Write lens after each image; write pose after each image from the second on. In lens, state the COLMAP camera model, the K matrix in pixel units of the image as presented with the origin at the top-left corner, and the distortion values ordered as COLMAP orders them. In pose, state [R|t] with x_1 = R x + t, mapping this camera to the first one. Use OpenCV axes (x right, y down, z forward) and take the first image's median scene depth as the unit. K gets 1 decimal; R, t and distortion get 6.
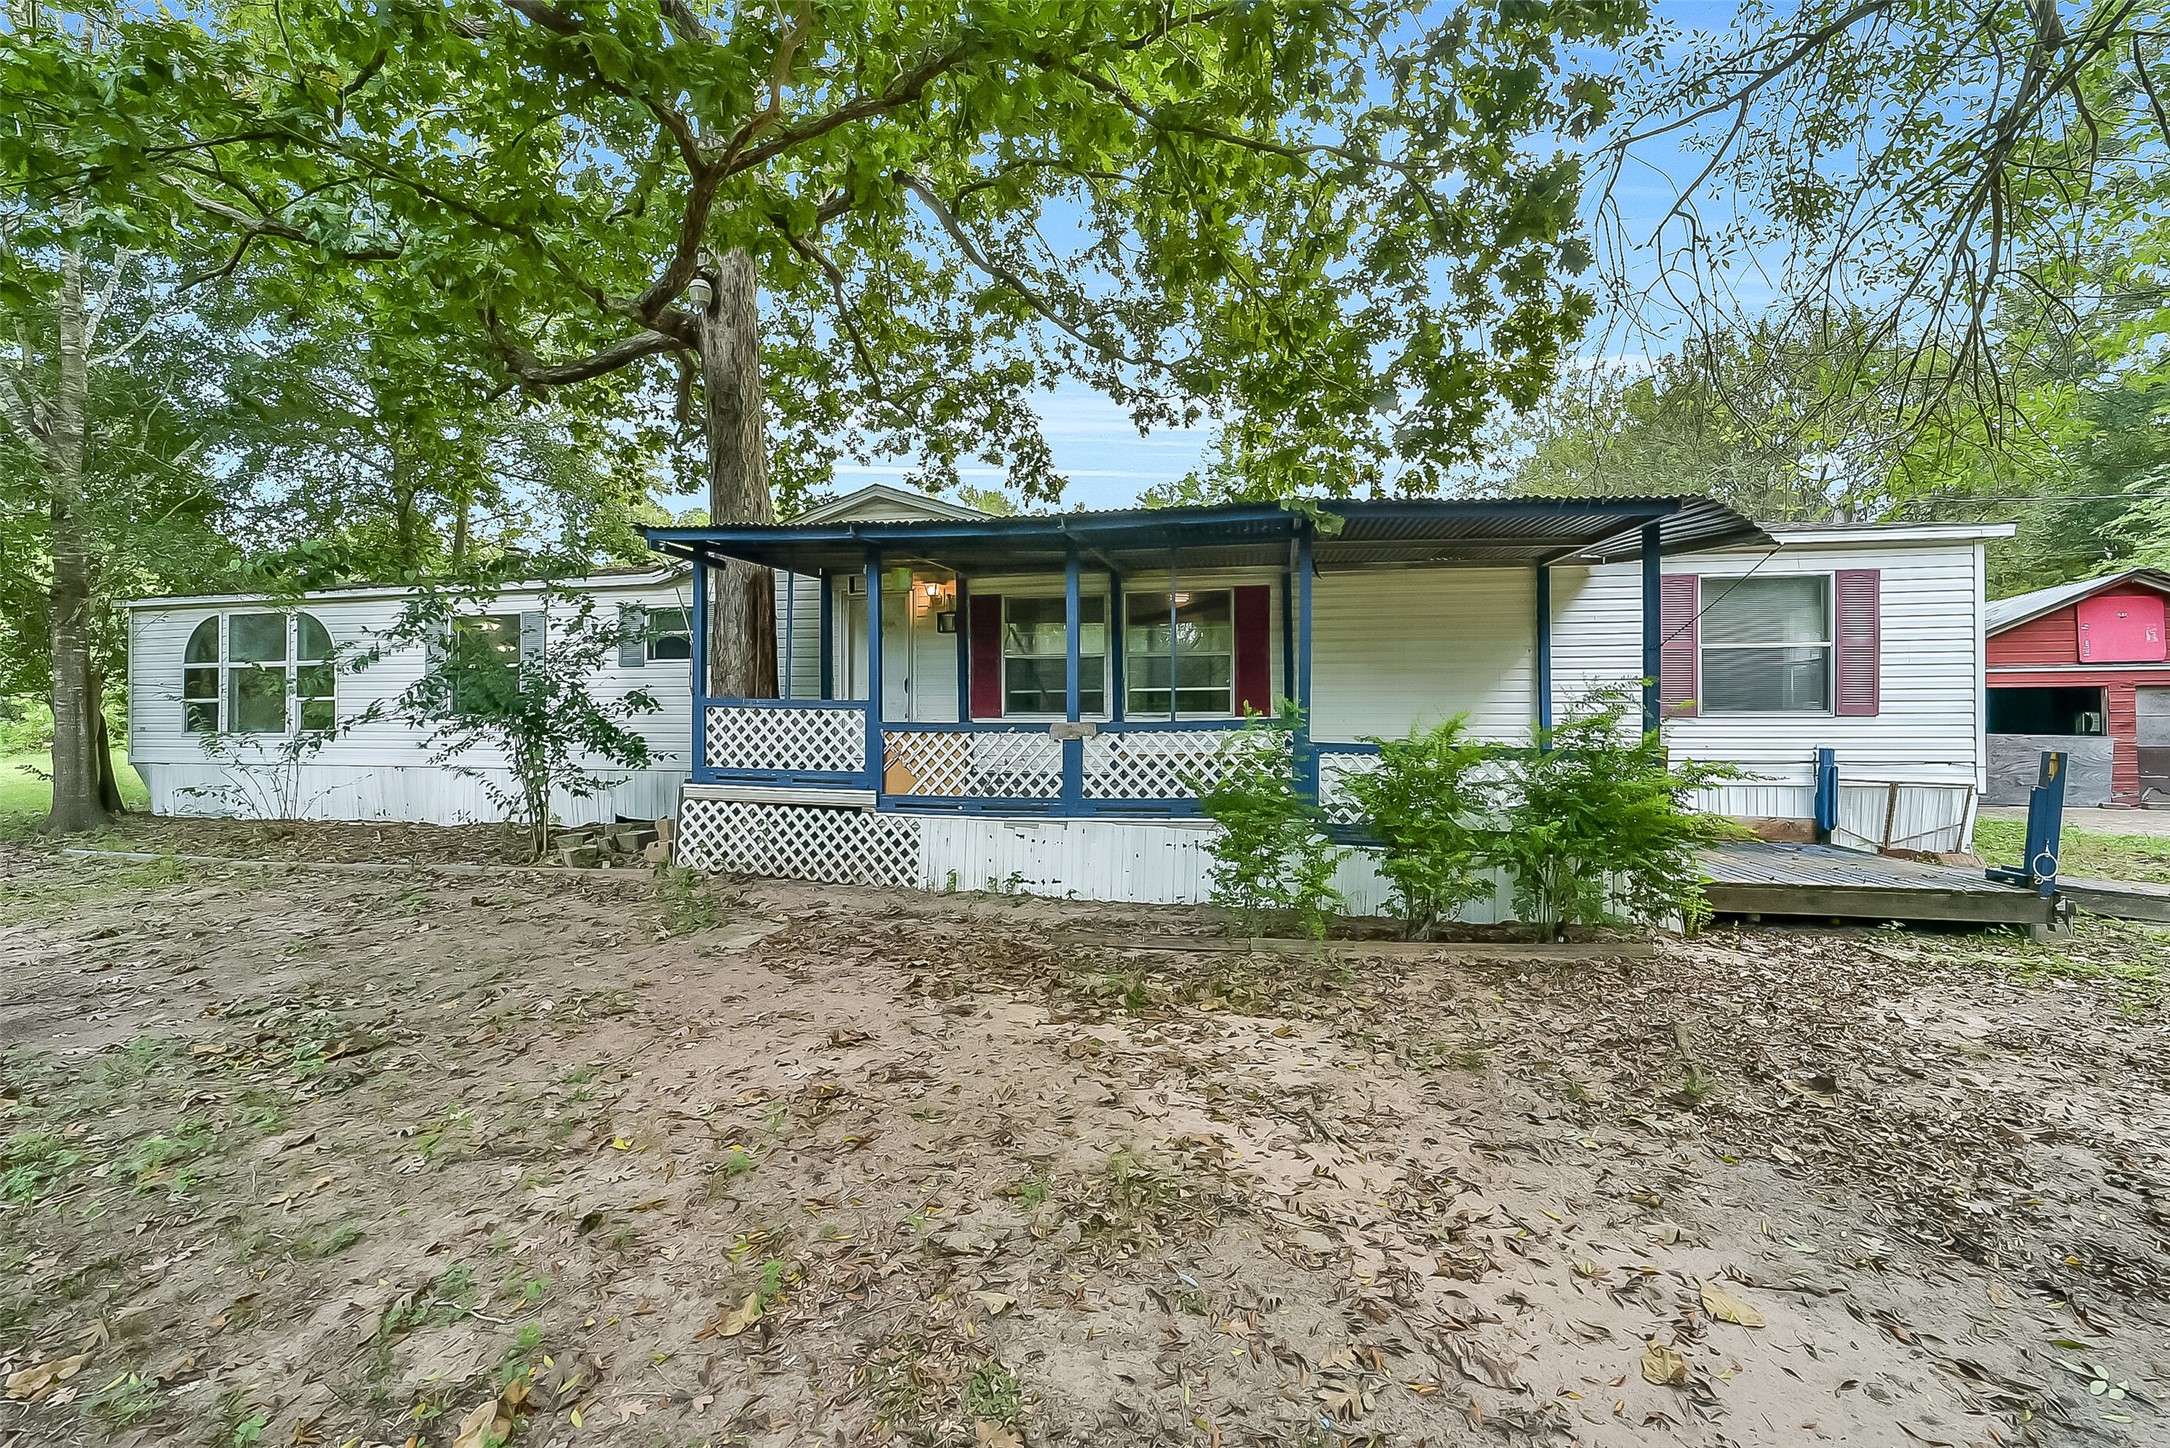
lens RADIAL K [[846.1, 0, 1085.0], [0, 846.1, 724.0], [0, 0, 1]] dist [-0.000910, -0.000020]
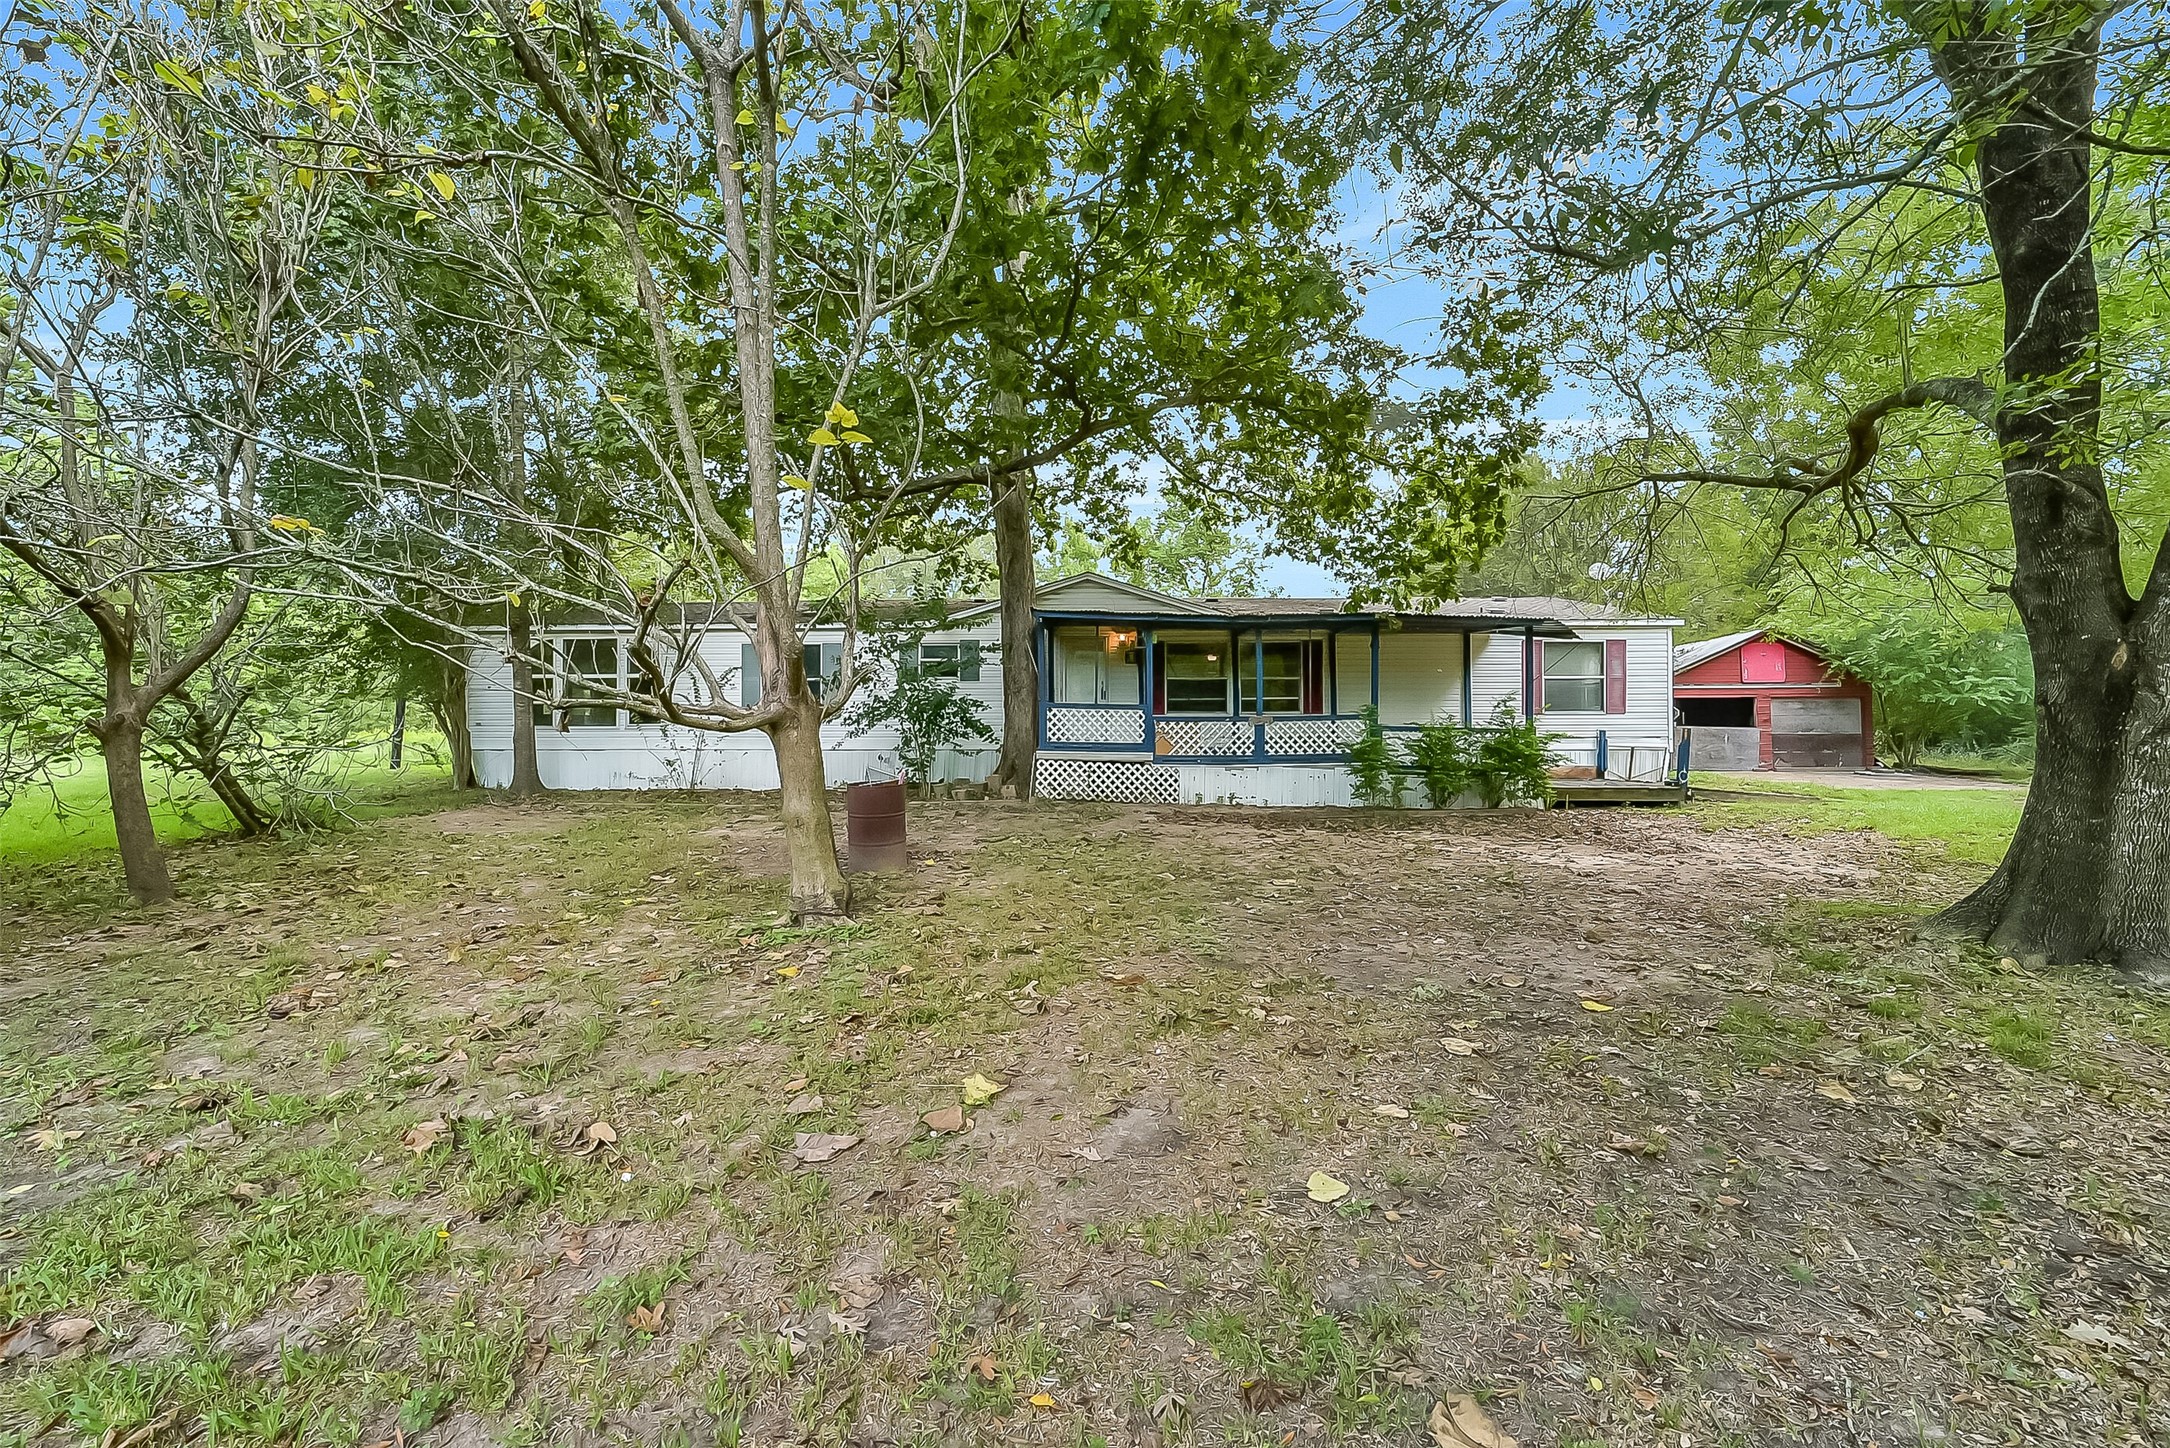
lens RADIAL K [[846.1, 0, 1085.0], [0, 846.1, 724.0], [0, 0, 1]] dist [-0.000910, -0.000020]
pose [[0.986694, -0.001473, 0.162582, -0.655031], [0.002133, 0.999990, -0.003888, 0.020571], [-0.162575, 0.004183, 0.986687, -0.775422]]
